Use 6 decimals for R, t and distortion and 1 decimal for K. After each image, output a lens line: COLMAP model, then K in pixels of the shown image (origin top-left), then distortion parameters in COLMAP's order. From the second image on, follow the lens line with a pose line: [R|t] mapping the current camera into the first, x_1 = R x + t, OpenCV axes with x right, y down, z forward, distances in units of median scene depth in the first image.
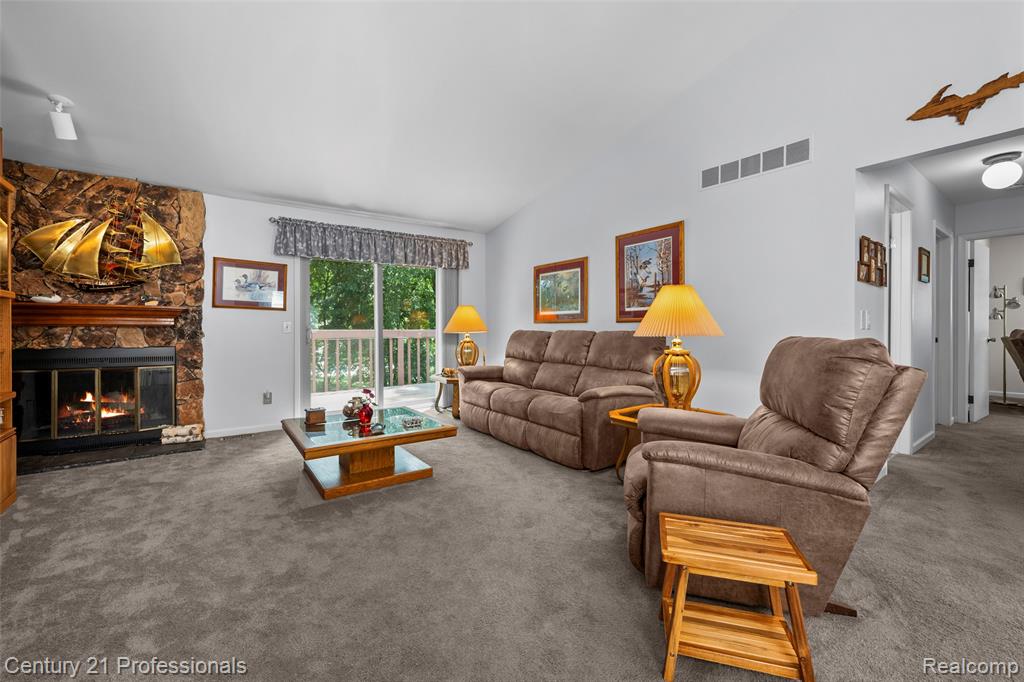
lens RADIAL K [[419.9, 0, 510.7], [0, 419.9, 333.7], [0, 0, 1]] dist [-0.001736, -0.000156]
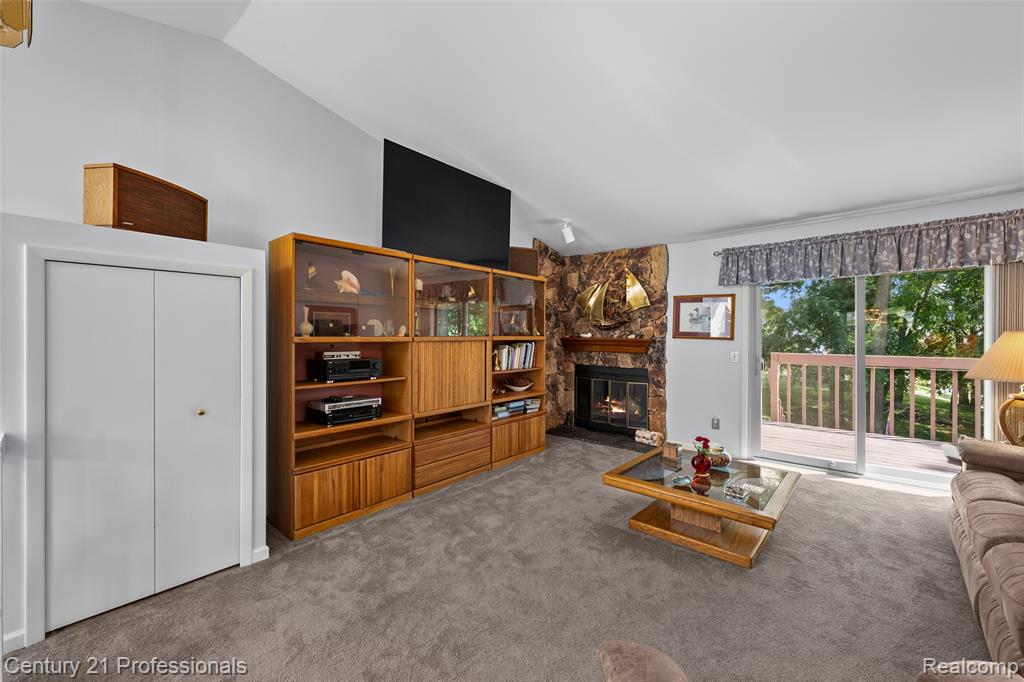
lens RADIAL K [[419.9, 0, 510.7], [0, 419.9, 333.7], [0, 0, 1]] dist [-0.001736, -0.000156]
pose [[0.207035, 0.002161, -0.978331, 0.392151], [-0.014060, 0.999901, -0.000766, -0.072898], [0.978233, 0.013914, 0.207044, 0.322764]]
